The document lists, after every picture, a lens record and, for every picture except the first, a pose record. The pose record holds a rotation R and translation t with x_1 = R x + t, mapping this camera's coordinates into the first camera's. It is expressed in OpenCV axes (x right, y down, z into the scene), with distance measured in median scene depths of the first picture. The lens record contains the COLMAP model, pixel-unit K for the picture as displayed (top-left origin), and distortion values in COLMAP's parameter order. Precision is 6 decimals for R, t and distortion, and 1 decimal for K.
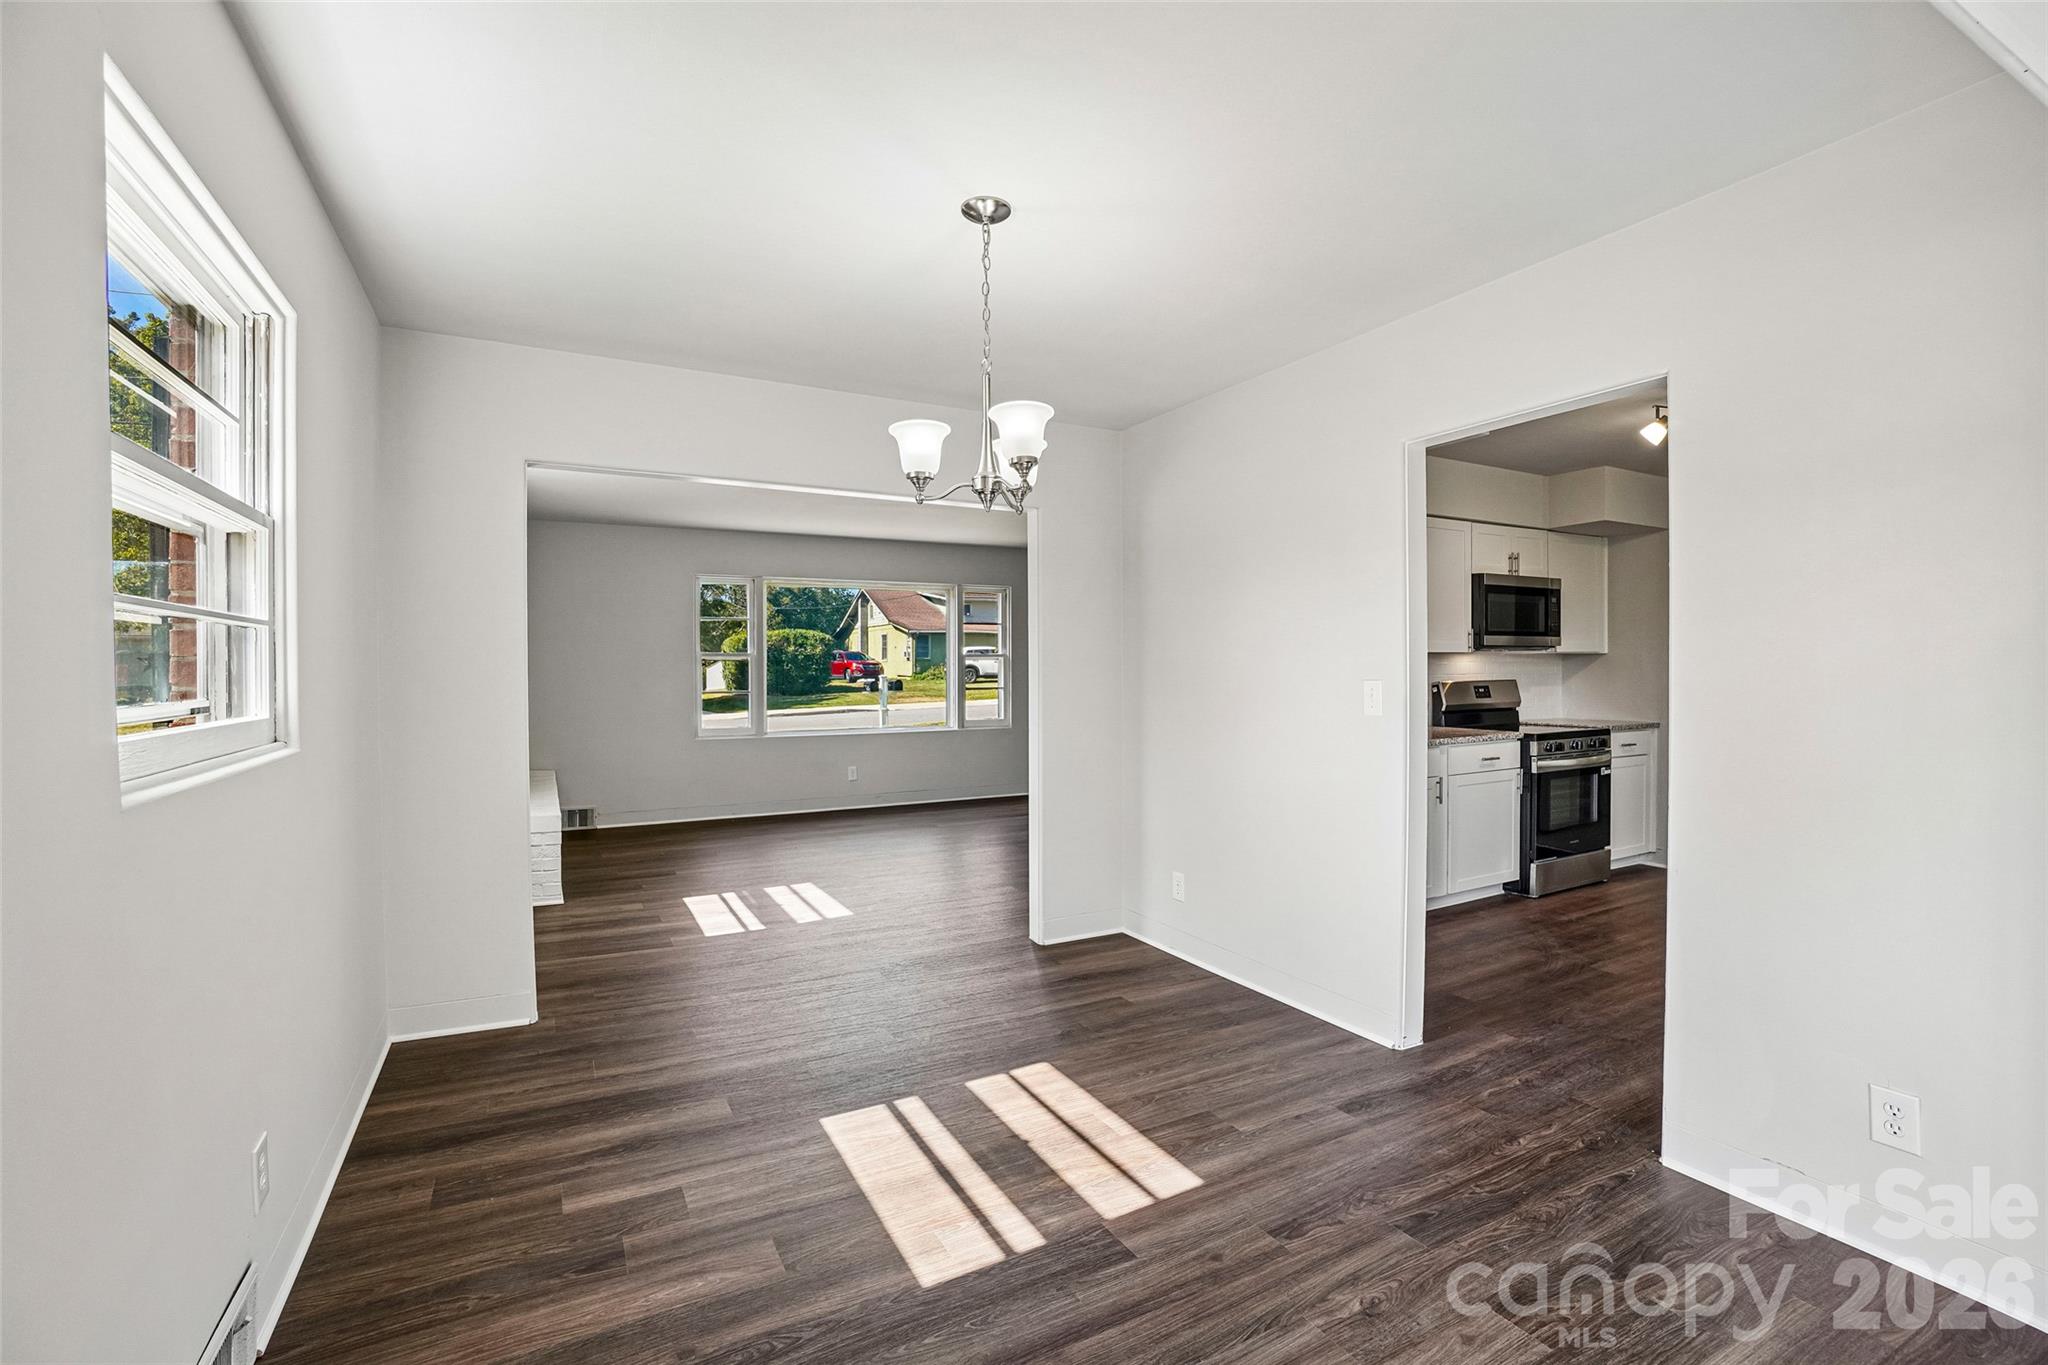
lens RADIAL K [[901.8, 0, 1019.7], [0, 901.8, 675.5], [0, 0, 1]] dist [-0.065925, 0.024029]
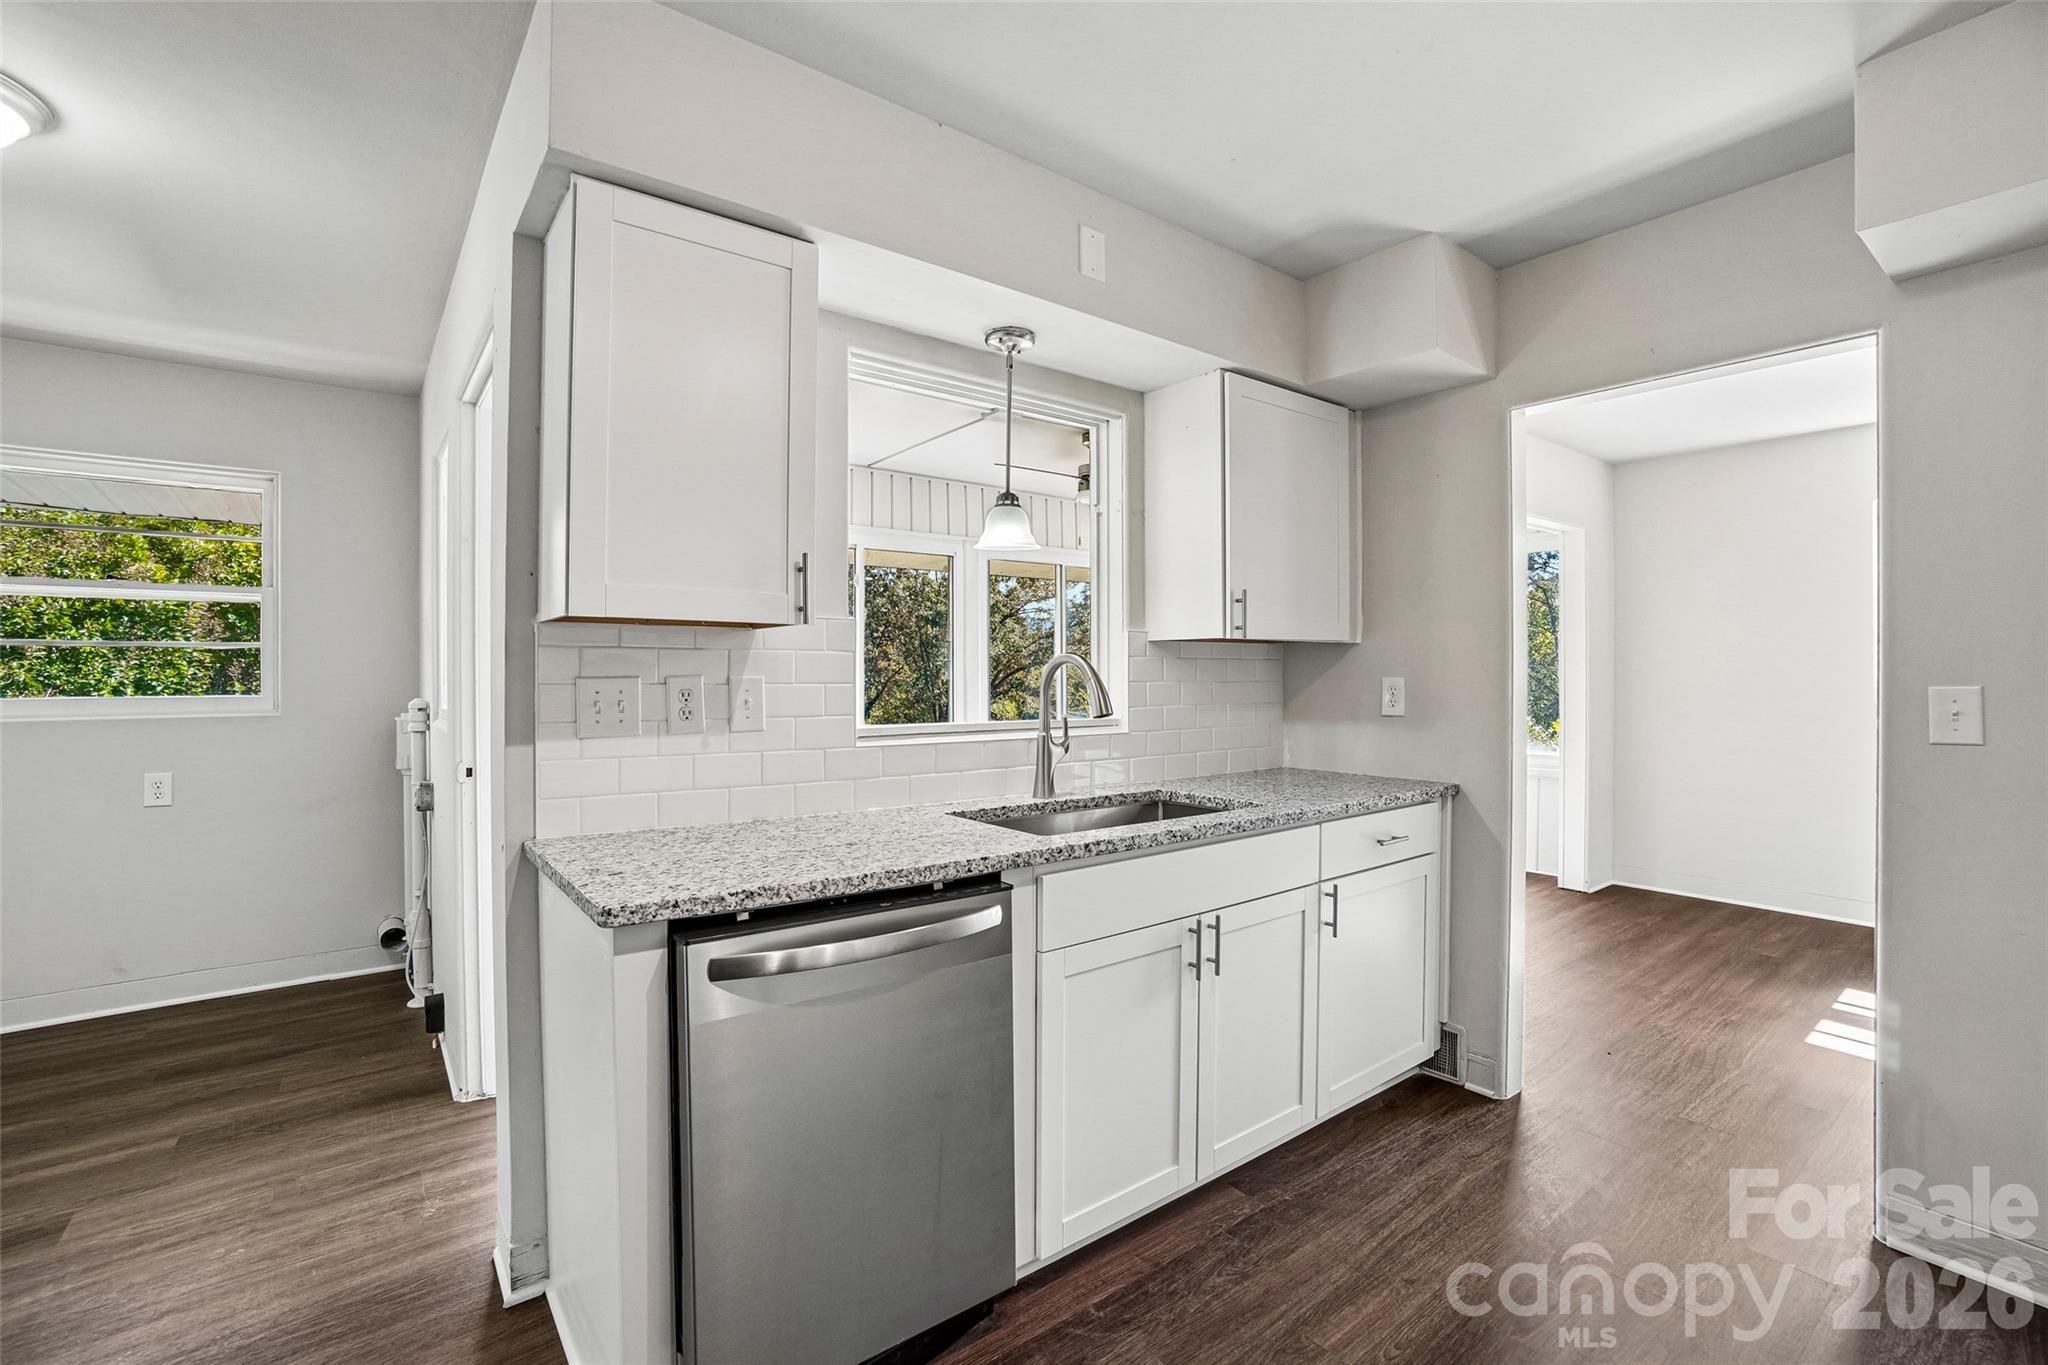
lens RADIAL K [[901.8, 0, 1019.7], [0, 901.8, 675.5], [0, 0, 1]] dist [-0.065925, 0.024029]
pose [[-0.987413, 0.006485, -0.158027, 1.059615], [0.004070, 0.999870, 0.015605, -0.013707], [0.158108, 0.014765, -0.987311, 1.363878]]
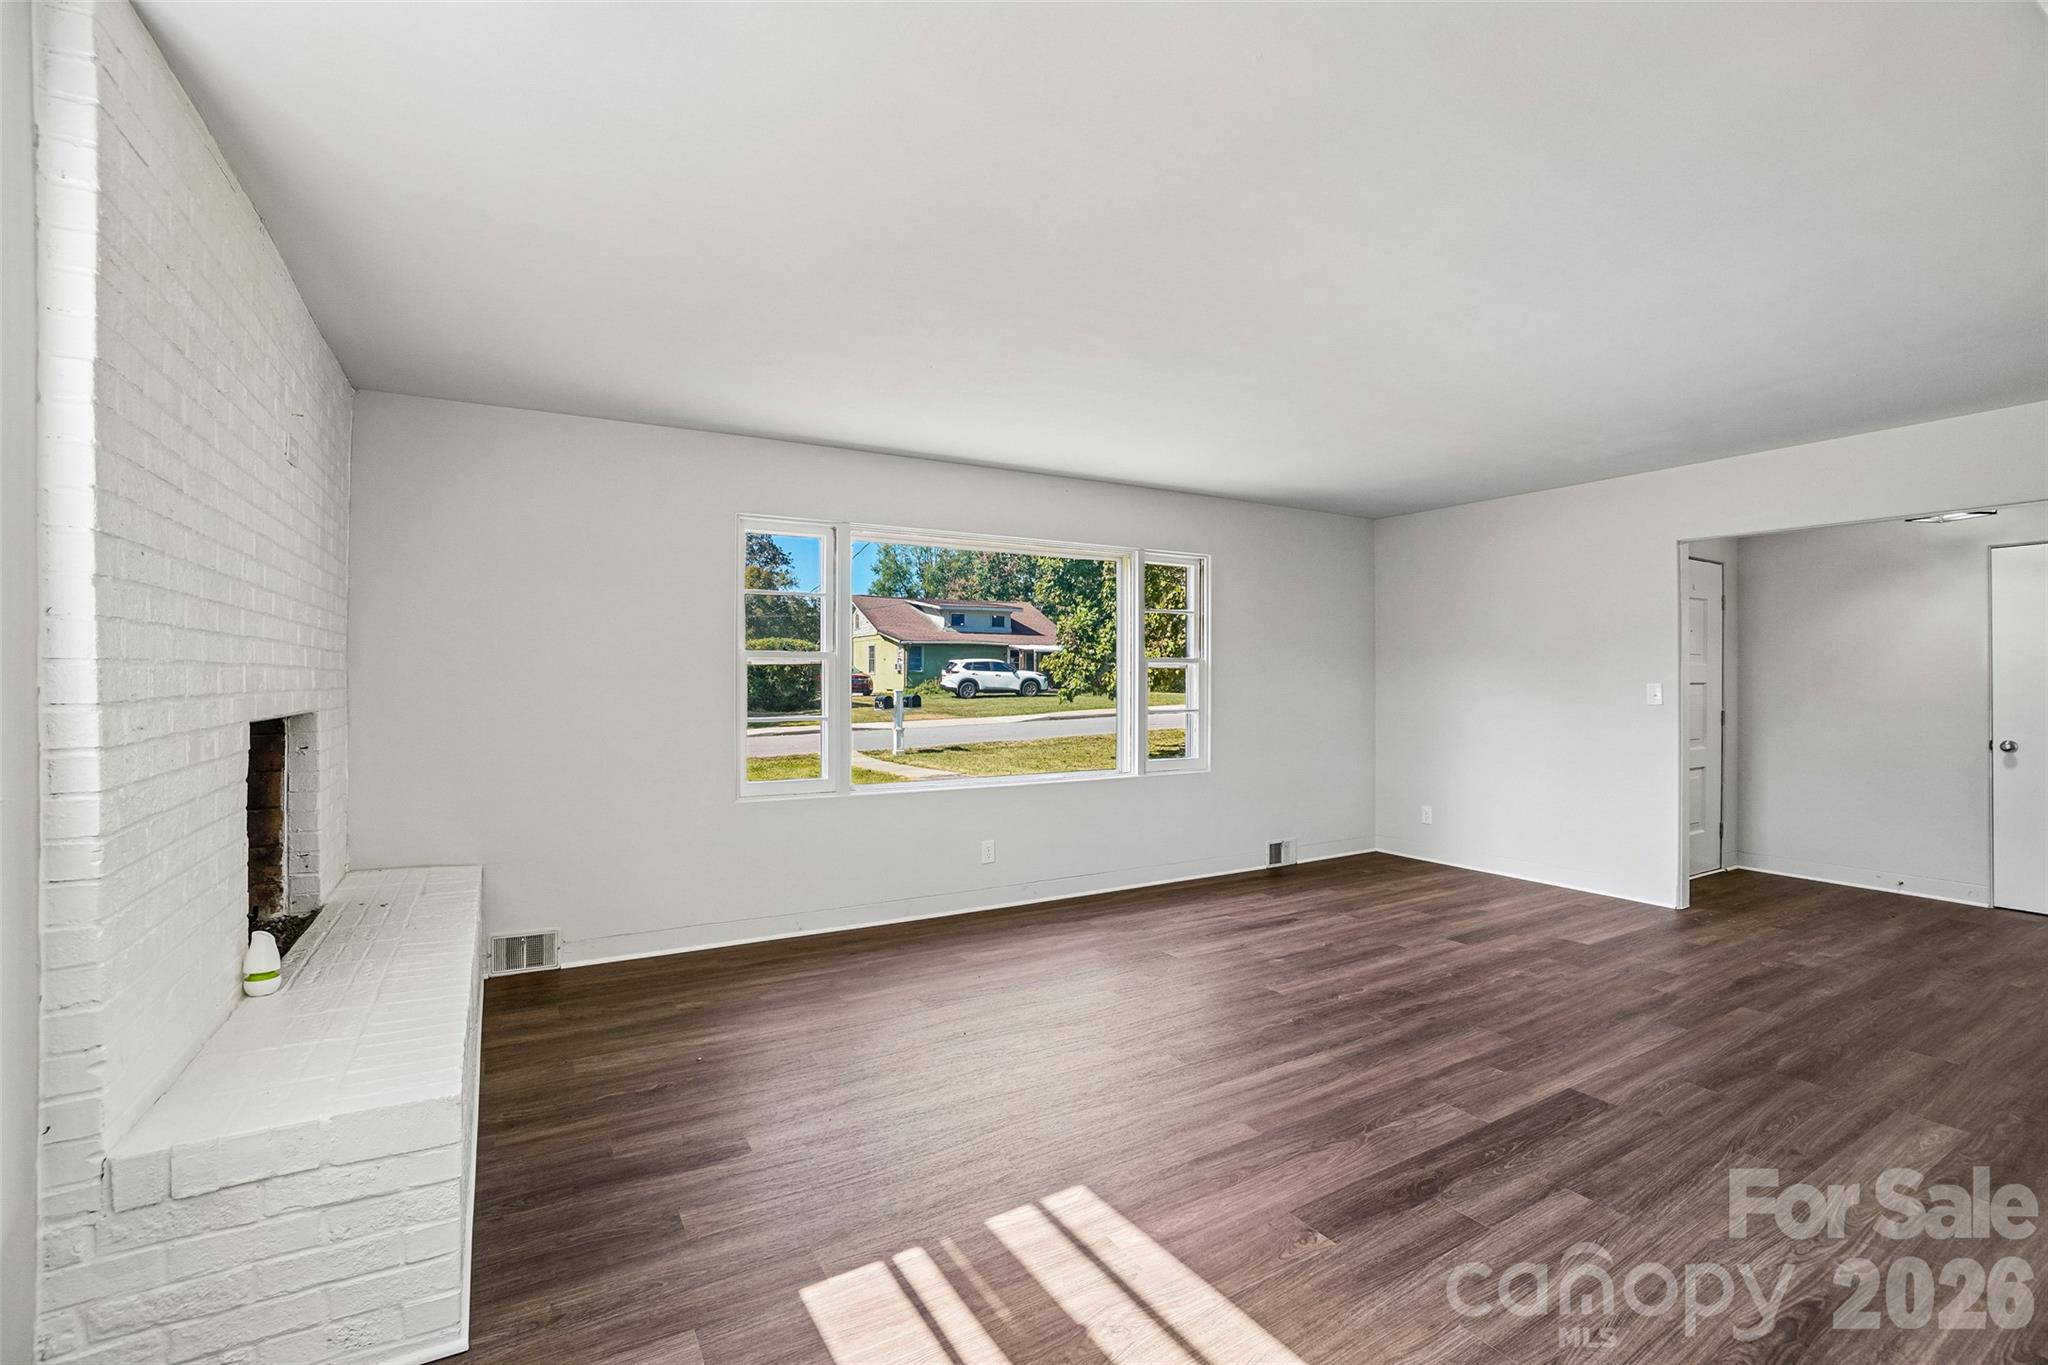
lens RADIAL K [[901.8, 0, 1019.7], [0, 901.8, 675.5], [0, 0, 1]] dist [-0.065925, 0.024029]
pose [[0.999357, 0.002416, 0.035773, -0.444546], [-0.001855, 0.999875, -0.015709, -0.002610], [-0.035807, 0.015633, 0.999236, 0.928018]]
